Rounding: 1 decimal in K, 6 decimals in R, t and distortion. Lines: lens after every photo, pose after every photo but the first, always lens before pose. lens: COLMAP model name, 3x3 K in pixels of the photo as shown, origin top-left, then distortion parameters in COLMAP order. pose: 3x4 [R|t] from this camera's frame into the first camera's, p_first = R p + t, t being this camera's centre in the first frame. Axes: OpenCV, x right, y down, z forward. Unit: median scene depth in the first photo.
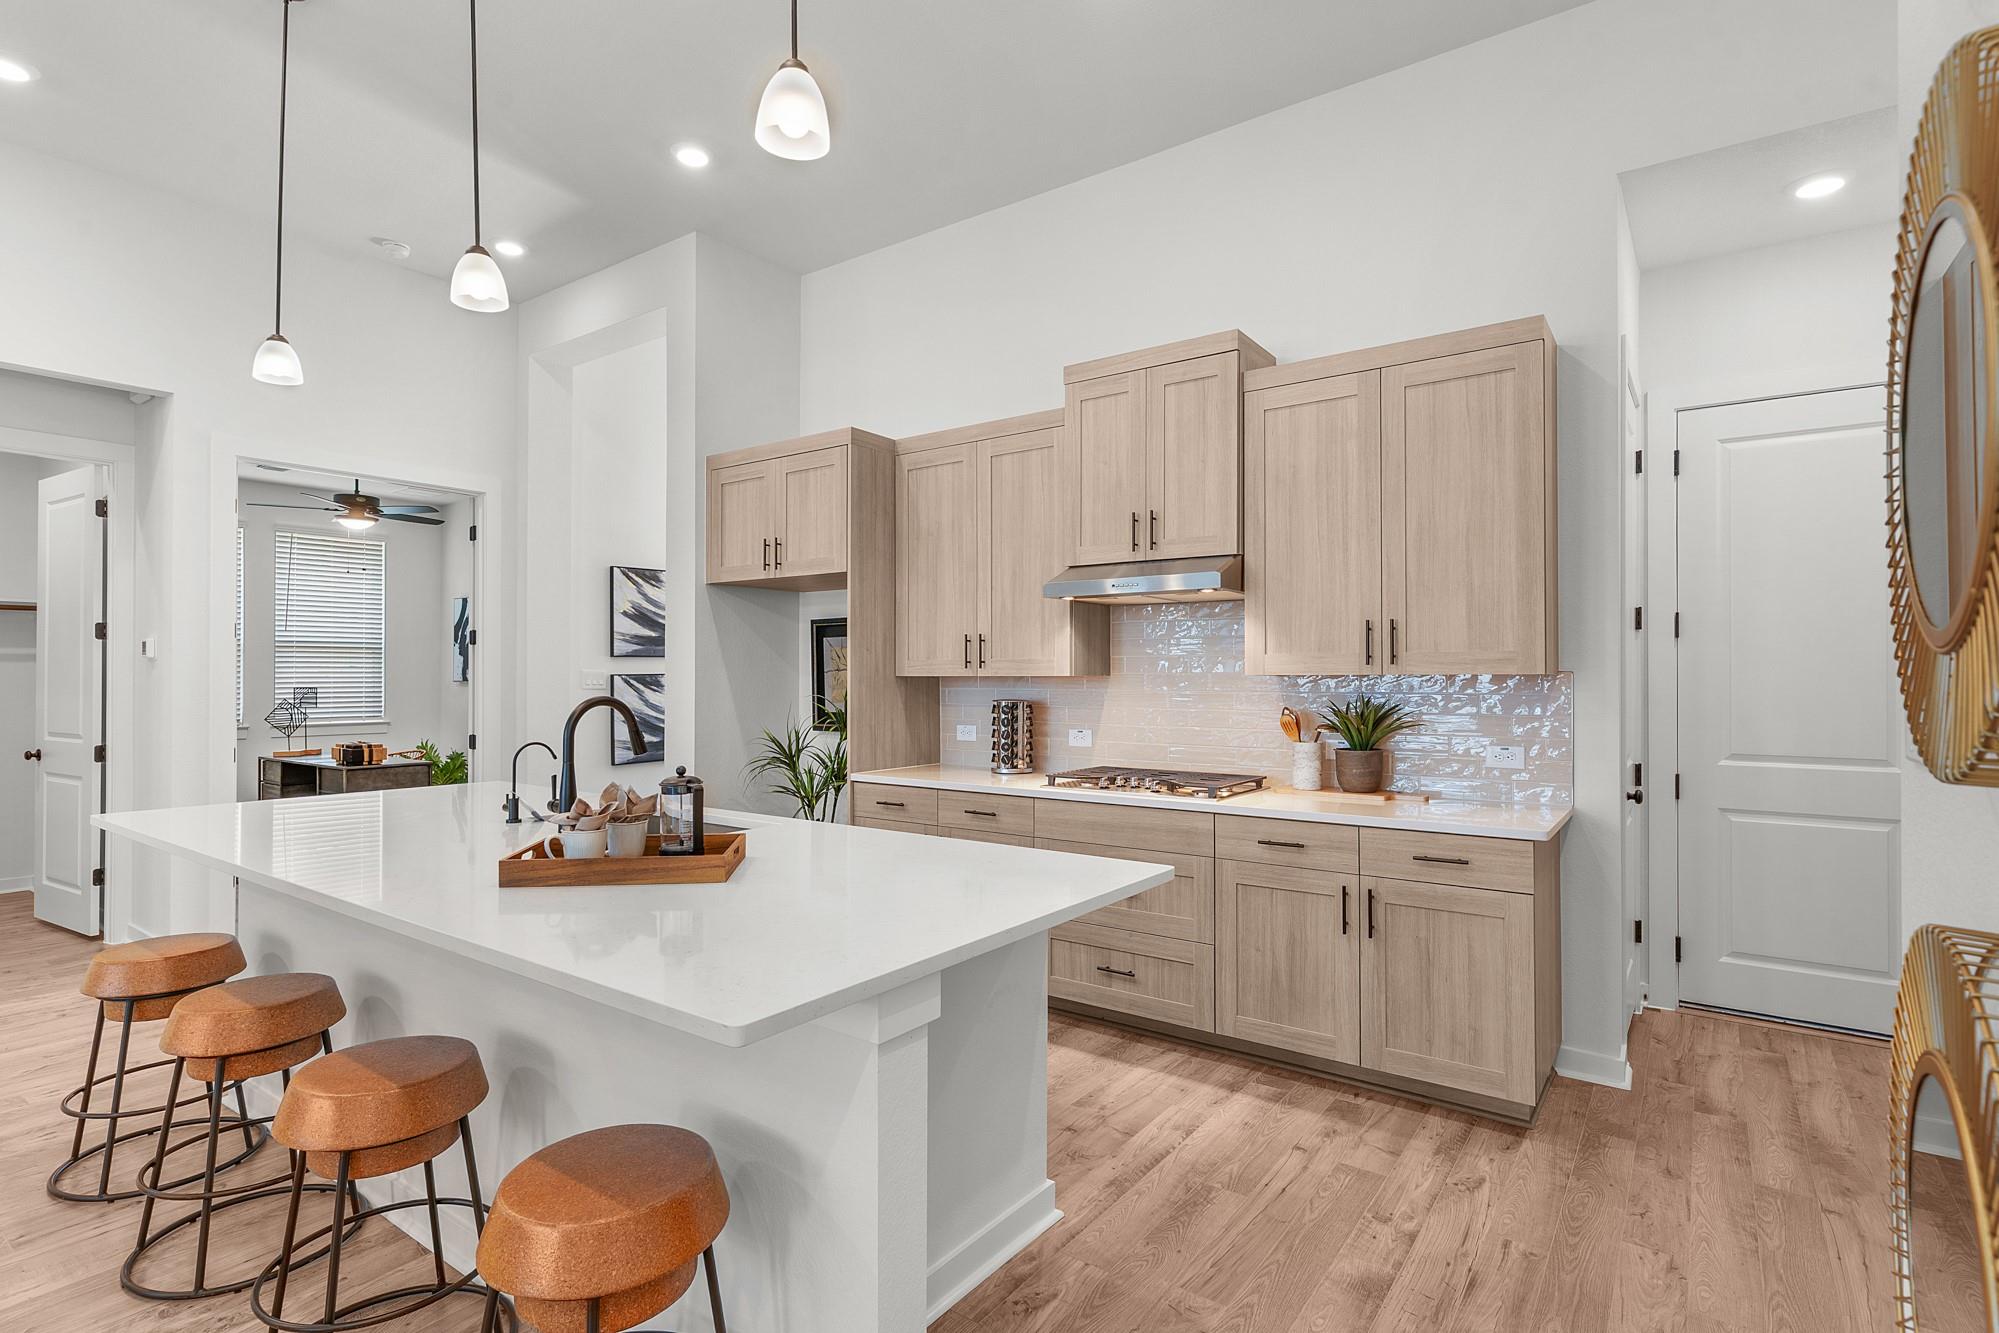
lens RADIAL K [[983.6, 0, 992.1], [0, 983.6, 670.2], [0, 0, 1]] dist [0.008897, -0.002385]
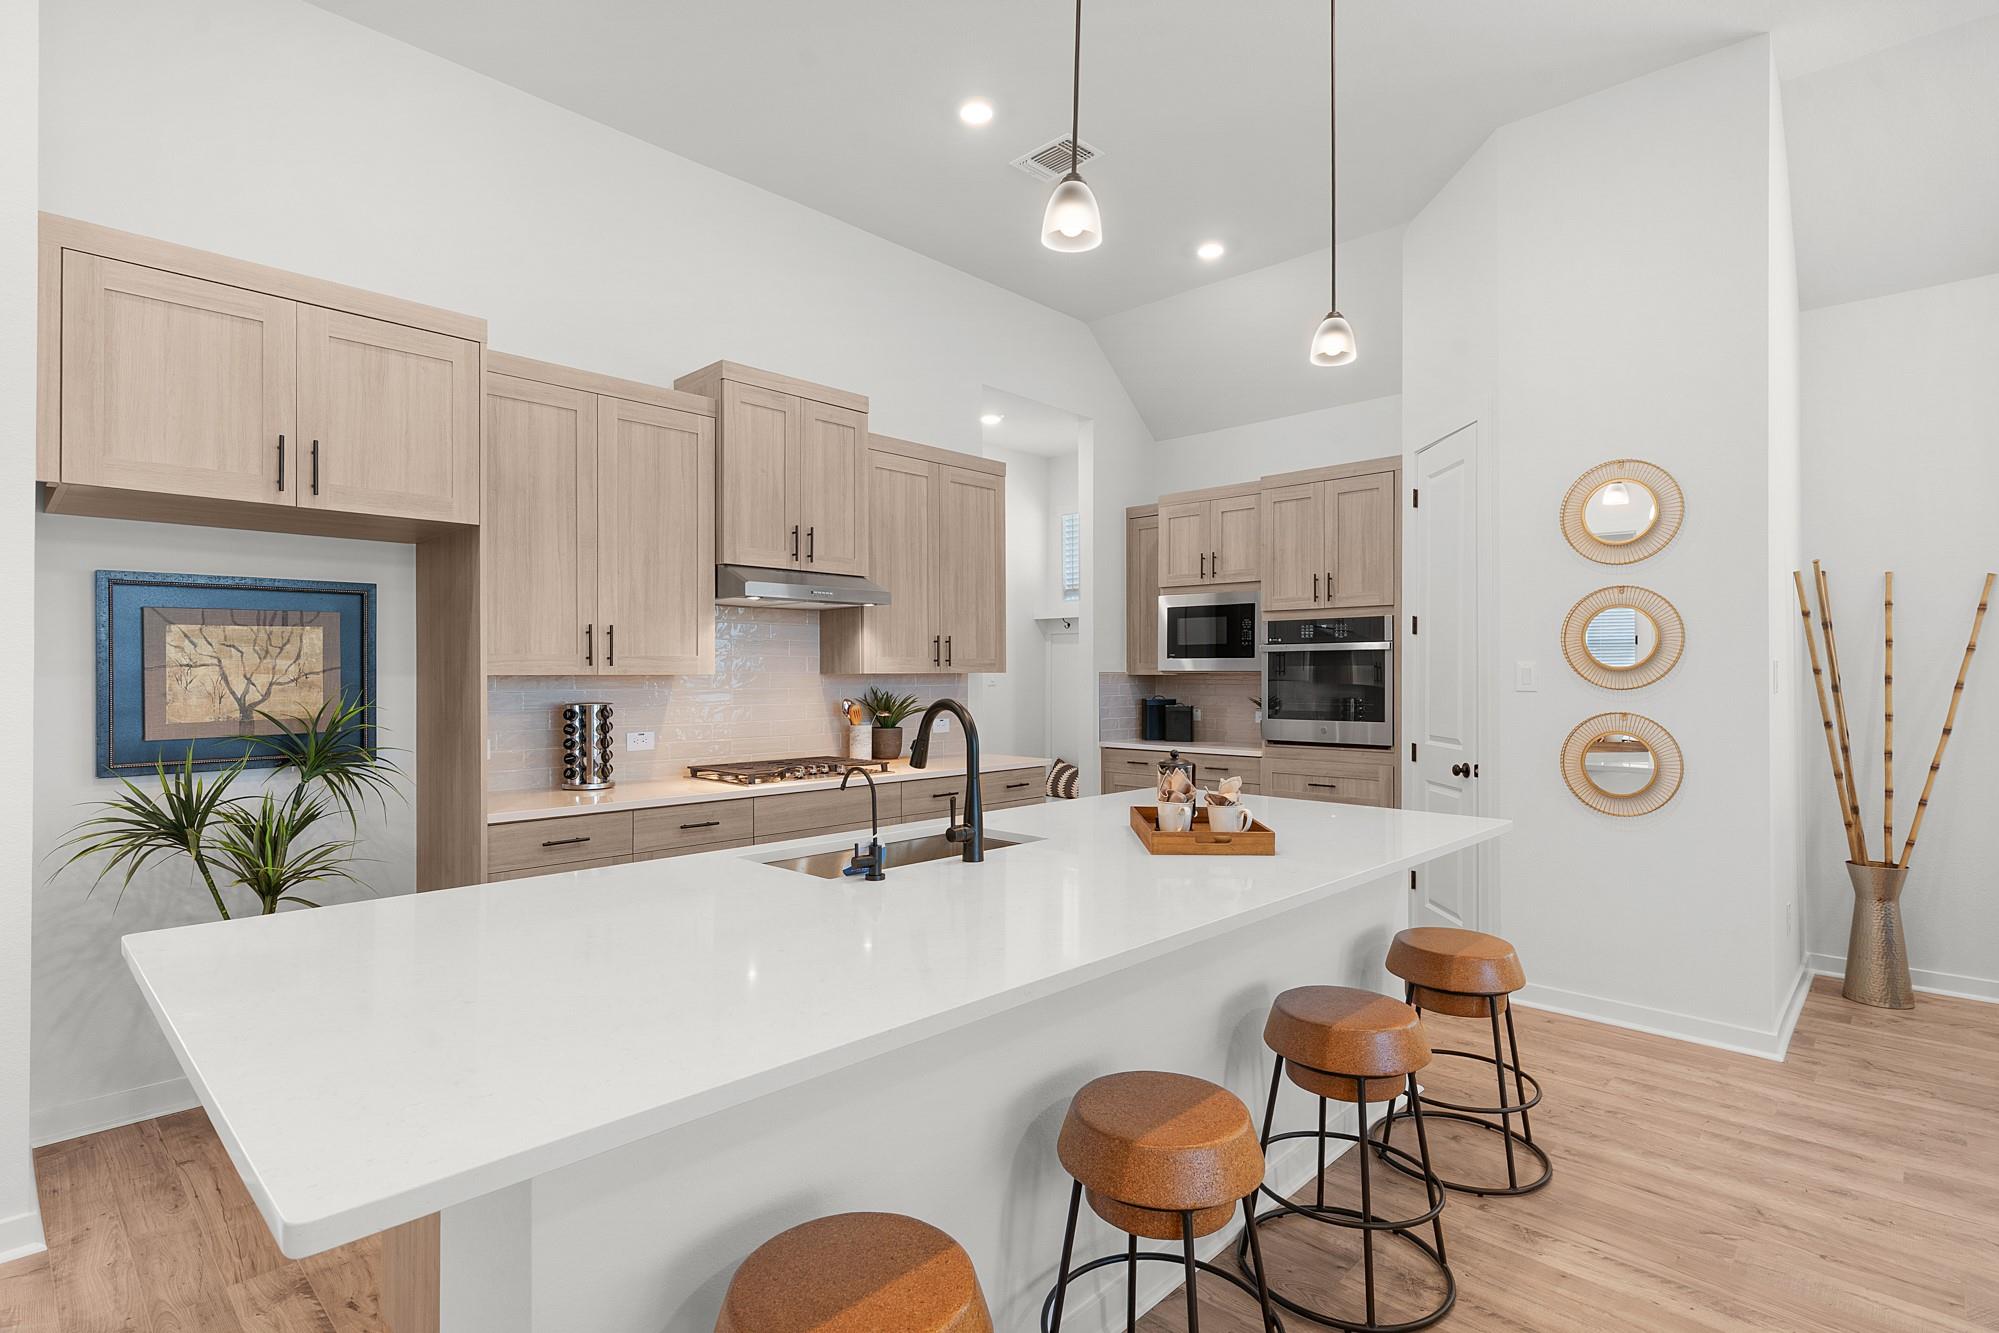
lens RADIAL K [[983.6, 0, 996.9], [0, 983.6, 671.0], [0, 0, 1]] dist [0.008897, -0.002385]
pose [[0.129890, 0.002903, 0.991524, -0.888849], [-0.000653, 0.999996, -0.002842, 0.005238], [-0.991528, -0.000278, 0.129892, 0.616252]]
